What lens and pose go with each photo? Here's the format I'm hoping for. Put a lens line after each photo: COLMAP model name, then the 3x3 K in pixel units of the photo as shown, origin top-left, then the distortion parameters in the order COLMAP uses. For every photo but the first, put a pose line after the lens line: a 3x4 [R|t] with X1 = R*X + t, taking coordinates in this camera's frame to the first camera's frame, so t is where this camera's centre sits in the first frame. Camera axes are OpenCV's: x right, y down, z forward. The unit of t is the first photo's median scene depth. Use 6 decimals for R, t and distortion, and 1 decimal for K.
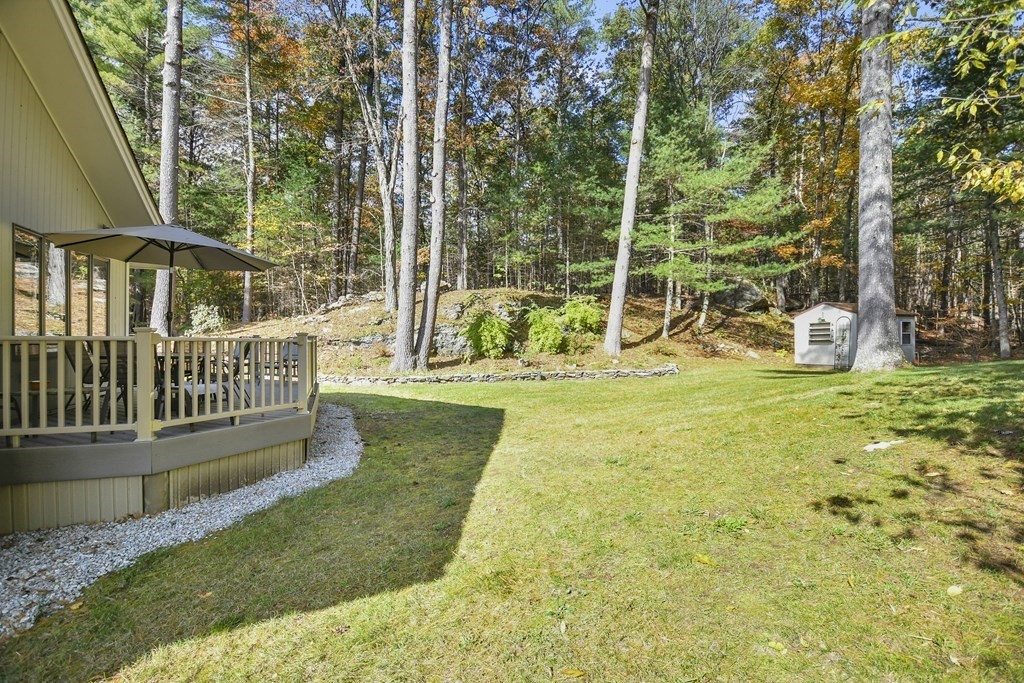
lens RADIAL K [[443.2, 0, 512.4], [0, 443.2, 324.9], [0, 0, 1]] dist [-0.000430, -0.000224]
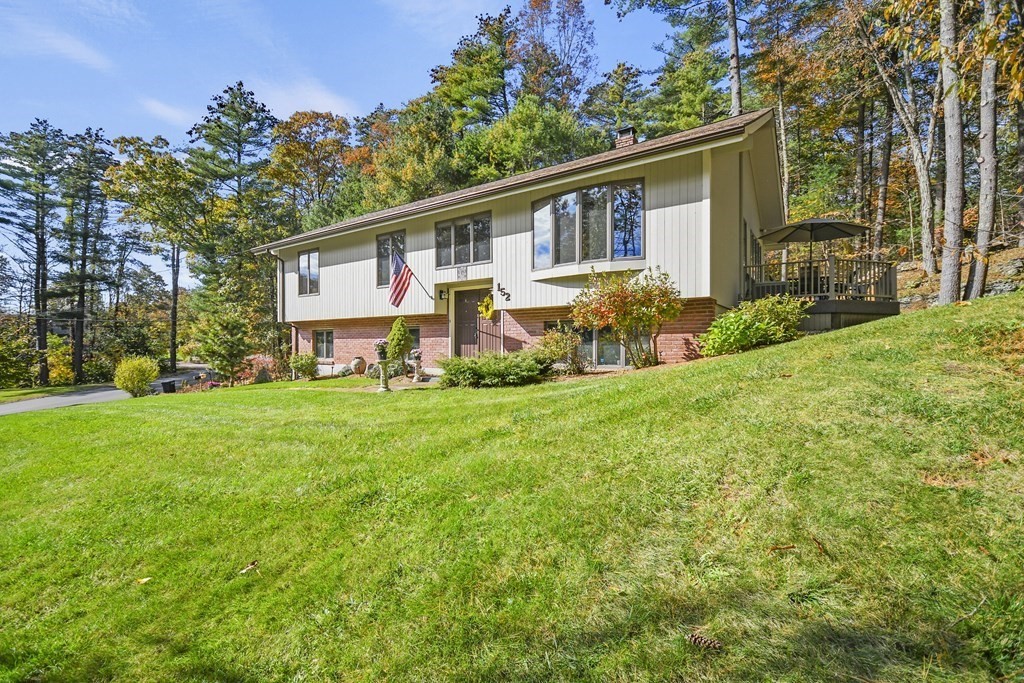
lens RADIAL K [[453.0, 0, 512.0], [0, 453.0, 345.5], [0, 0, 1]] dist [-0.021314, -0.000848]
pose [[0.549554, 0.001098, -0.835457, 0.069699], [0.021503, 0.999649, 0.015458, 0.101885], [0.835181, -0.026460, 0.549338, -0.443574]]
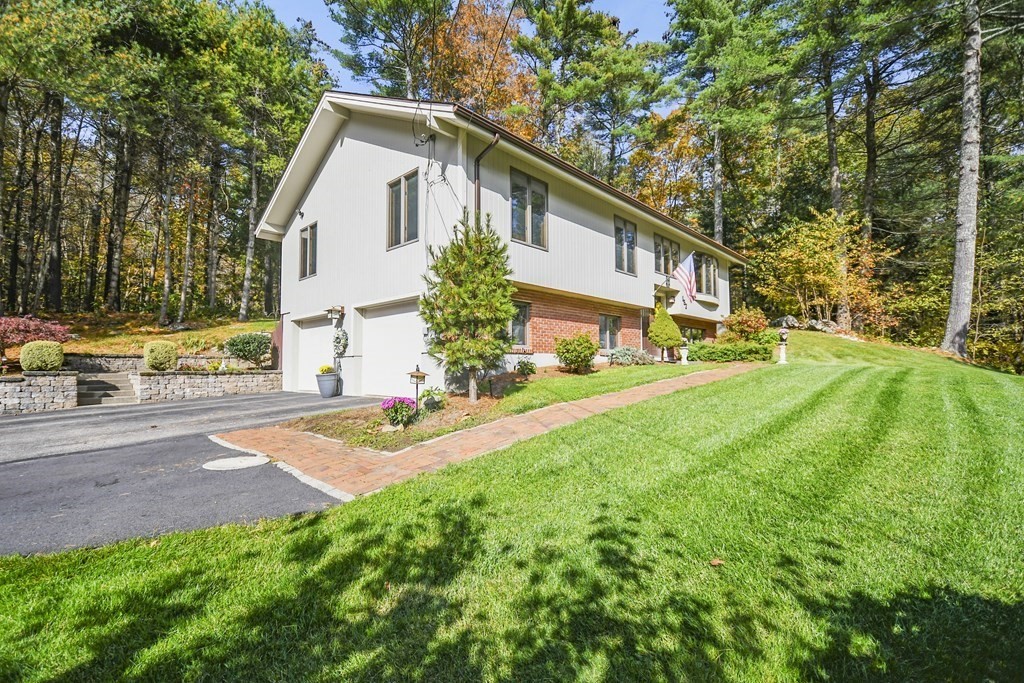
lens RADIAL K [[453.0, 0, 512.0], [0, 453.0, 345.5], [0, 0, 1]] dist [-0.021314, -0.000848]
pose [[0.904954, 0.018622, 0.425101, -1.050611], [-0.012862, 0.999783, -0.016417, 0.143224], [-0.425314, 0.009389, 0.904997, -0.766907]]
